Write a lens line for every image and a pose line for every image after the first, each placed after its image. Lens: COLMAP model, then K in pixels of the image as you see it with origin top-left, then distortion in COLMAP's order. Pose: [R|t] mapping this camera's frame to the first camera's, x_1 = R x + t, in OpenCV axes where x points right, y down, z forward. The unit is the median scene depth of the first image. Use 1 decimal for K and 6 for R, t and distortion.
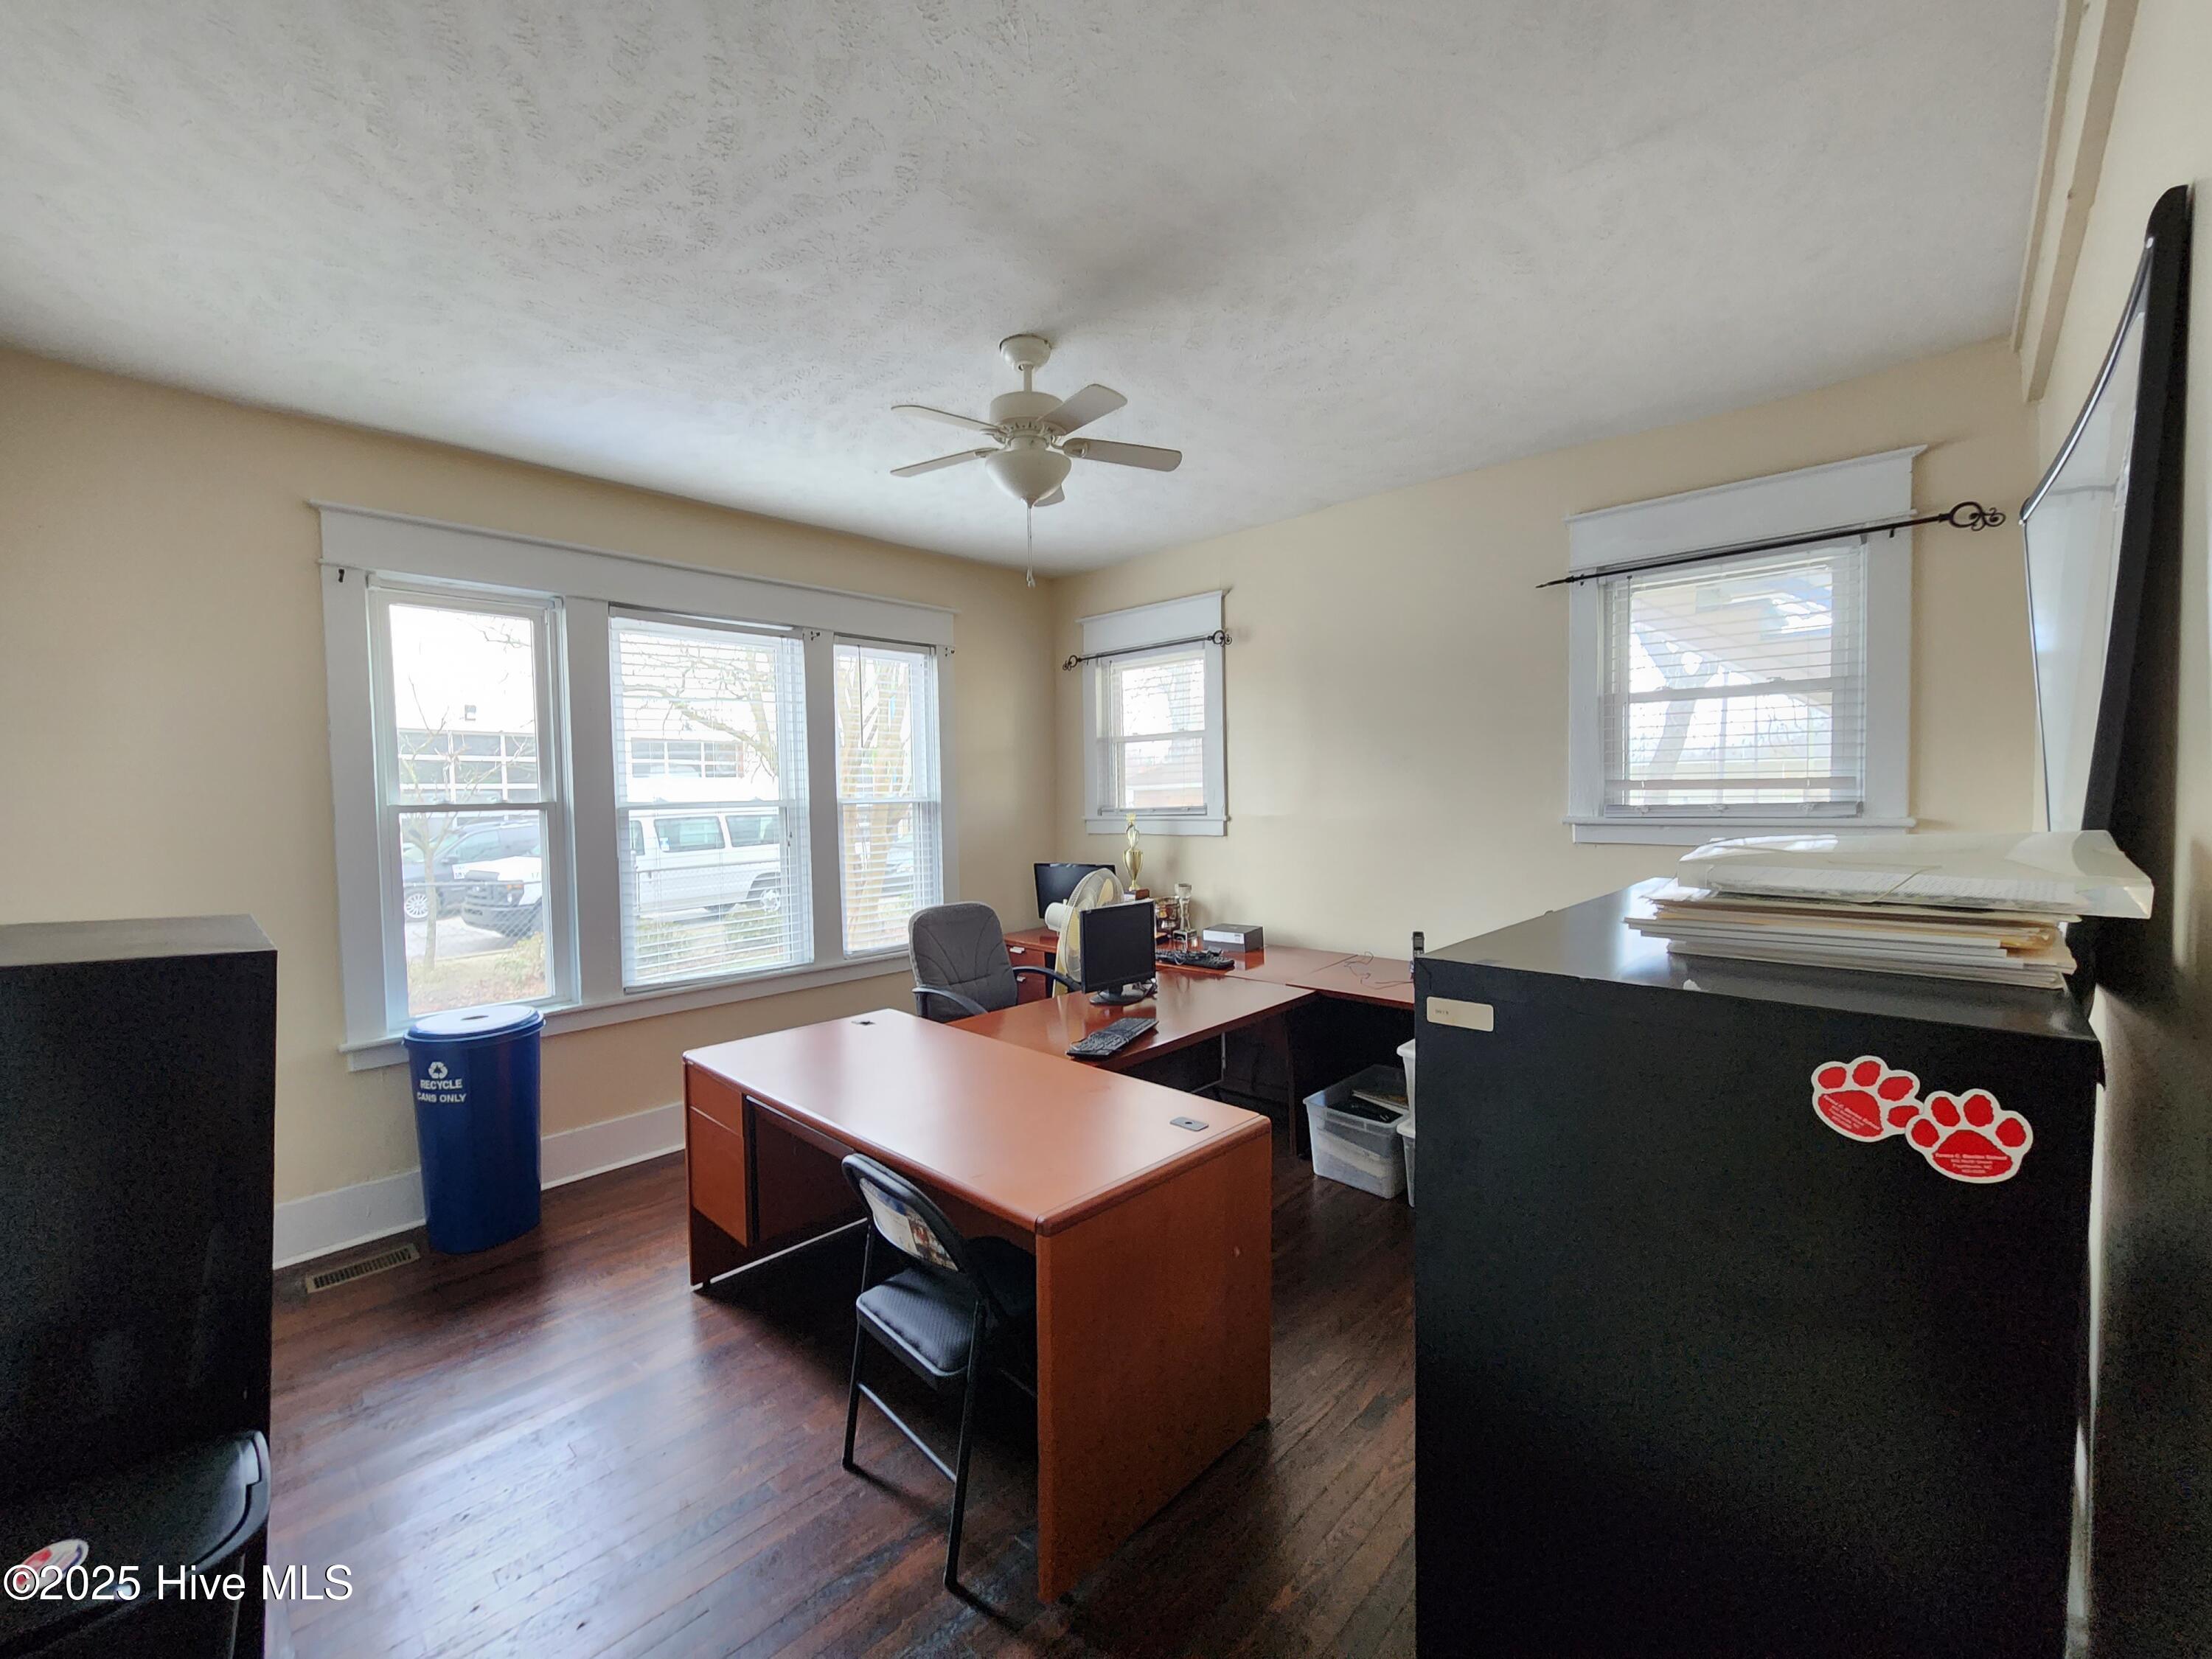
lens RADIAL K [[906.8, 0, 1102.4], [0, 906.8, 846.6], [0, 0, 1]] dist [0.001675, 0.000145]
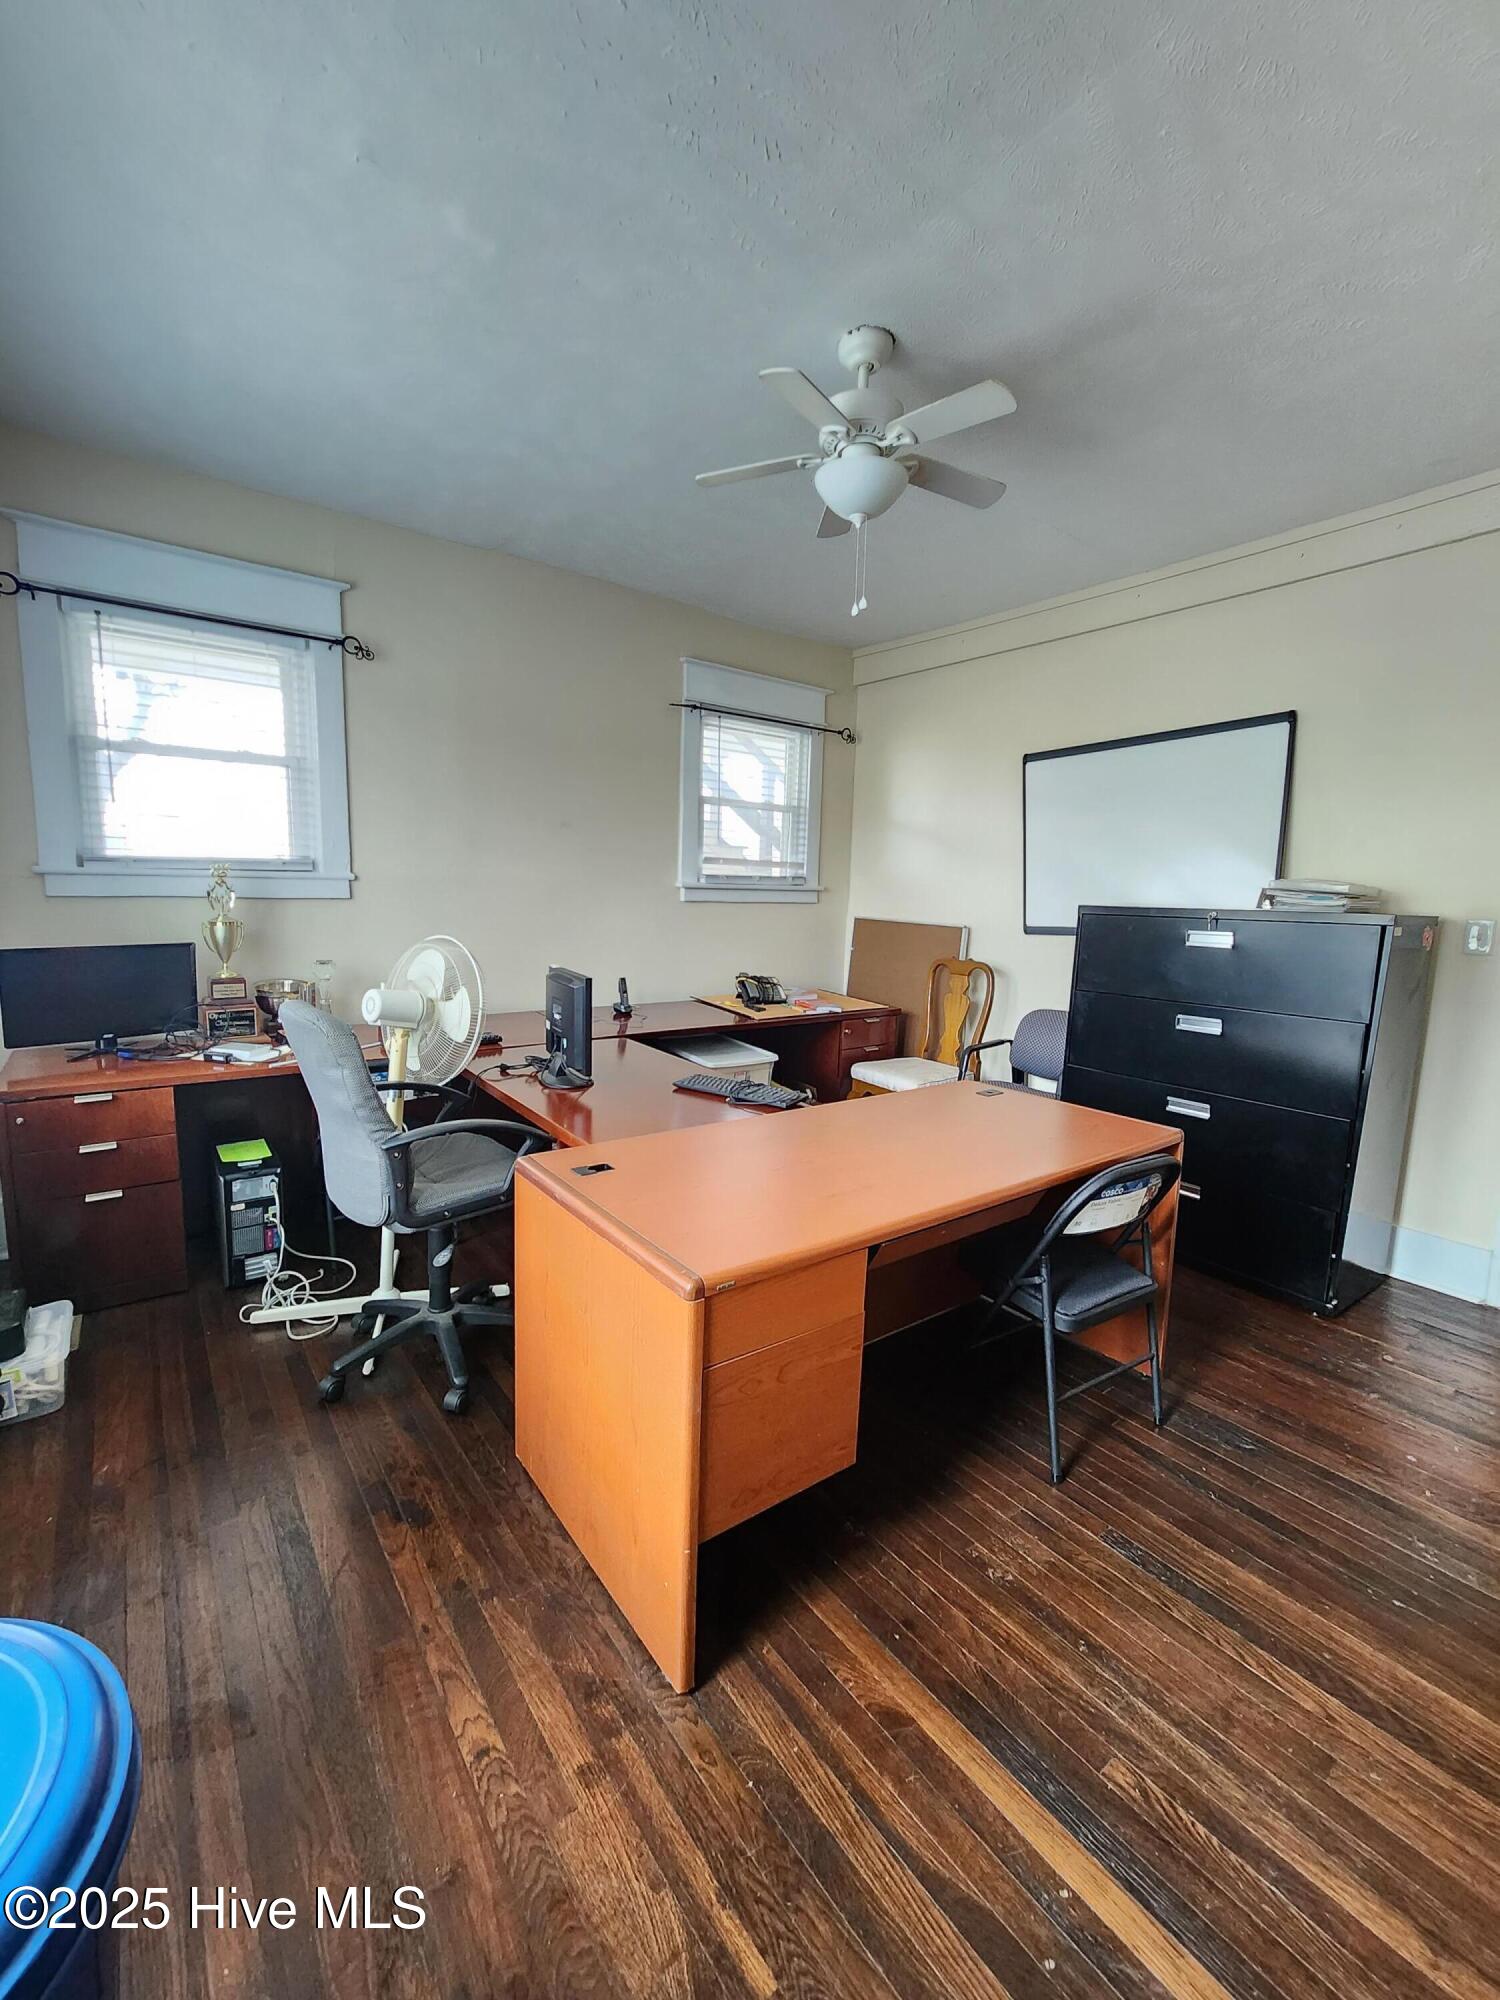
lens RADIAL K [[819.9, 0, 750.0], [0, 819.9, 1000.0], [0, 0, 1]] dist [0.001675, 0.000145]
pose [[0.162830, -0.114371, 0.980003, -0.549358], [0.029695, 0.993377, 0.110998, 0.007496], [-0.986207, 0.011027, 0.165147, 0.537275]]
